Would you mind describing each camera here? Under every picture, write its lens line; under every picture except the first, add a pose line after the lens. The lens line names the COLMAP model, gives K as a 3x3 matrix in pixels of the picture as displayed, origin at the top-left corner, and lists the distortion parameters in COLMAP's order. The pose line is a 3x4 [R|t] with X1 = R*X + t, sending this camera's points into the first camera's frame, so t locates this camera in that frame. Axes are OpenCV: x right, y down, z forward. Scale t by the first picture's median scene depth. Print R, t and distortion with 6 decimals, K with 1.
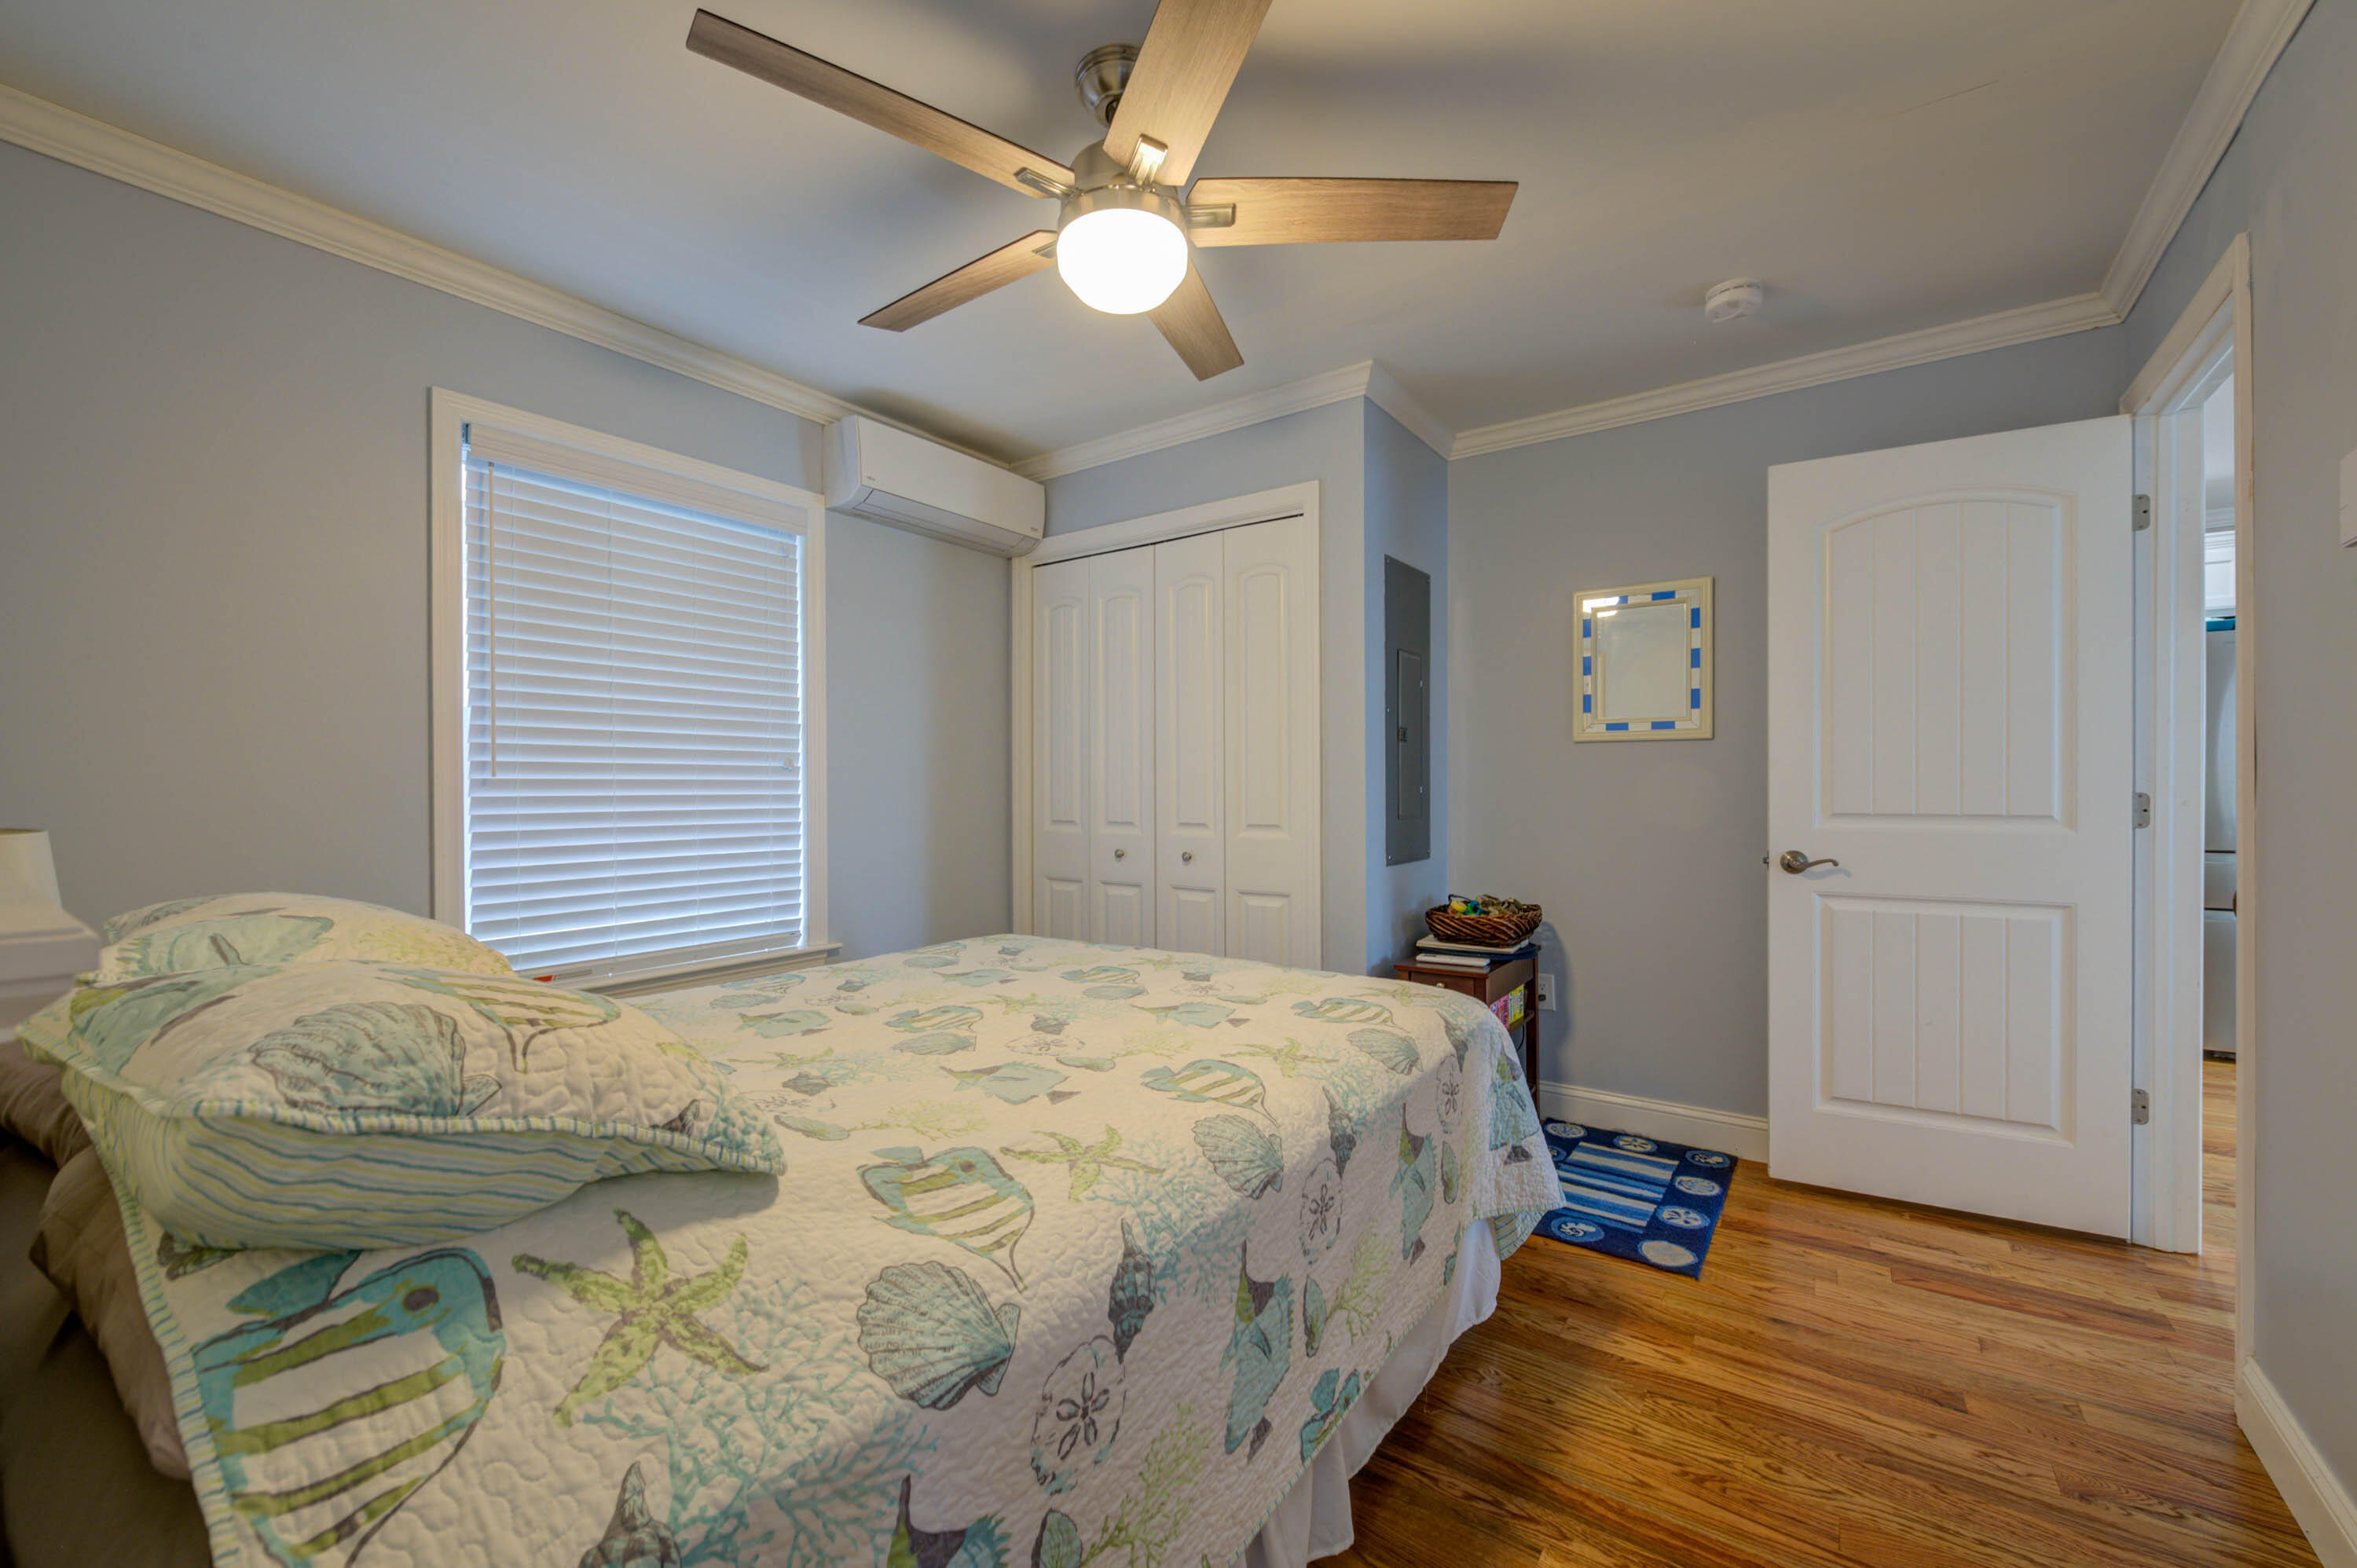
lens RADIAL K [[933.5, 0, 1174.0], [0, 933.5, 786.3], [0, 0, 1]] dist [0.001496, -0.002673]
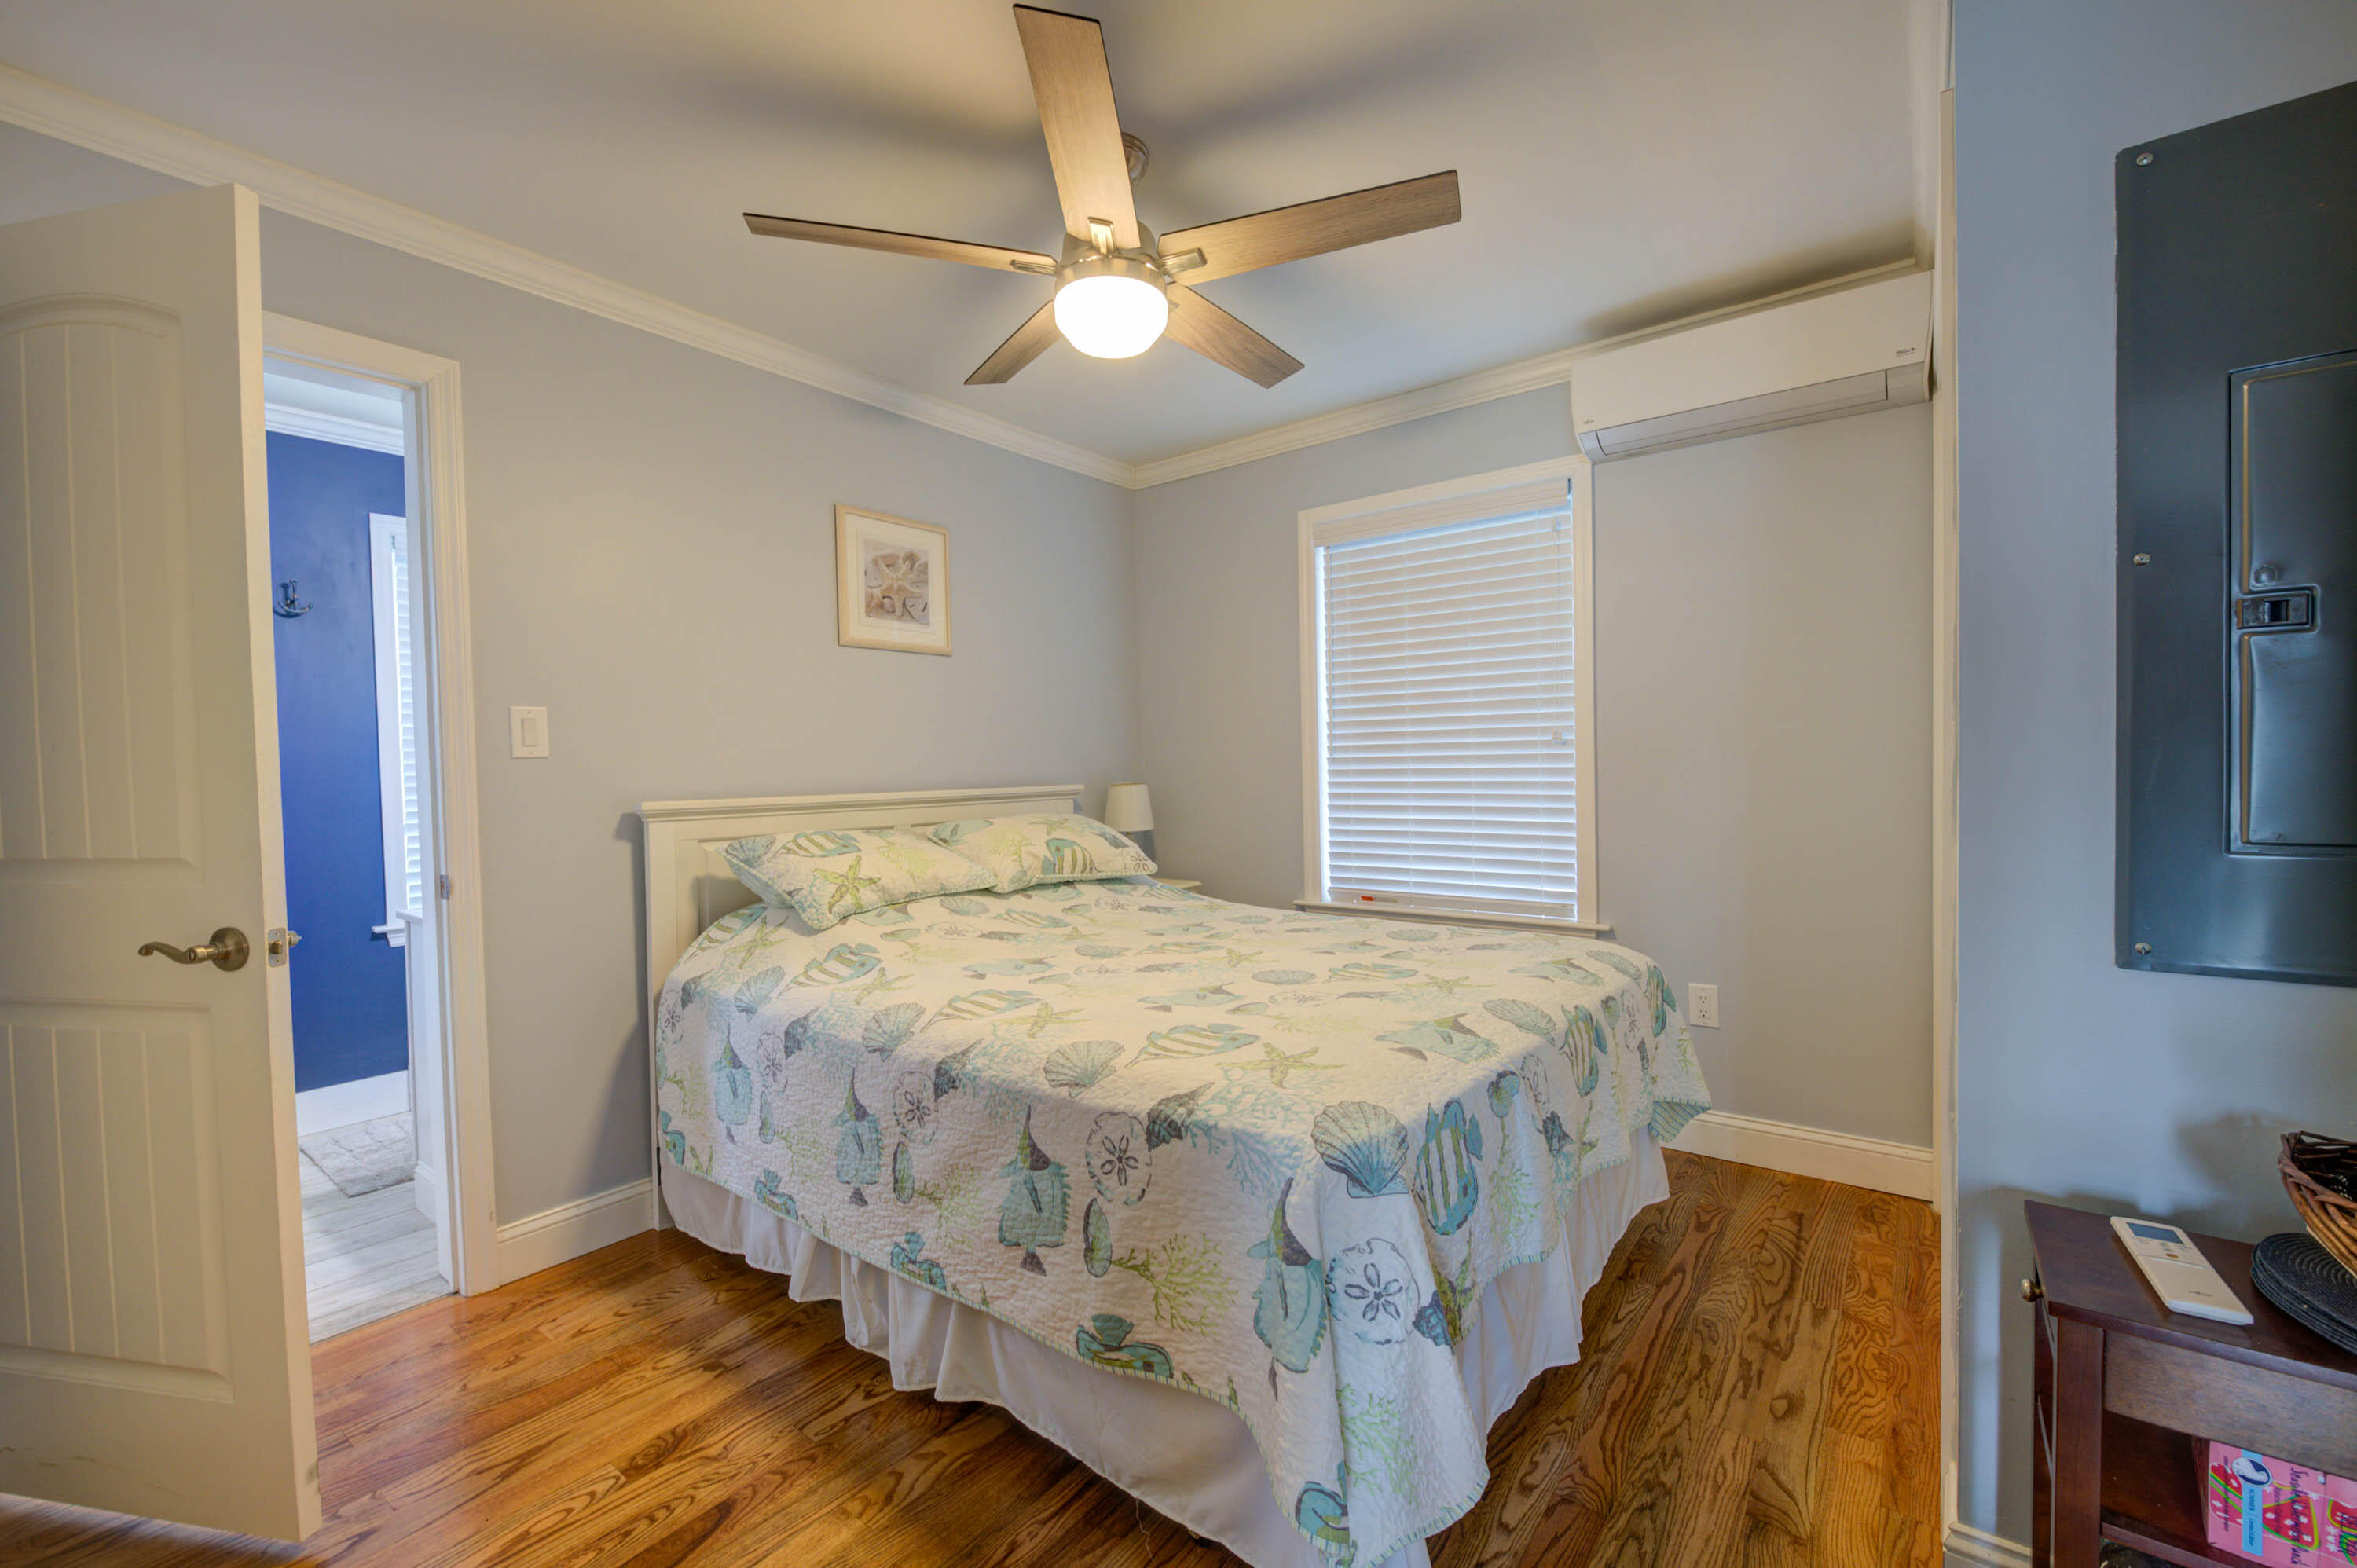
lens RADIAL K [[965.5, 0, 1172.7], [0, 965.5, 785.0], [0, 0, 1]] dist [0.000906, -0.000037]
pose [[-0.047656, 0.025925, -0.998527, 1.100001], [0.026350, 0.999348, 0.024688, -0.014711], [0.998516, -0.025135, -0.048308, 1.065090]]
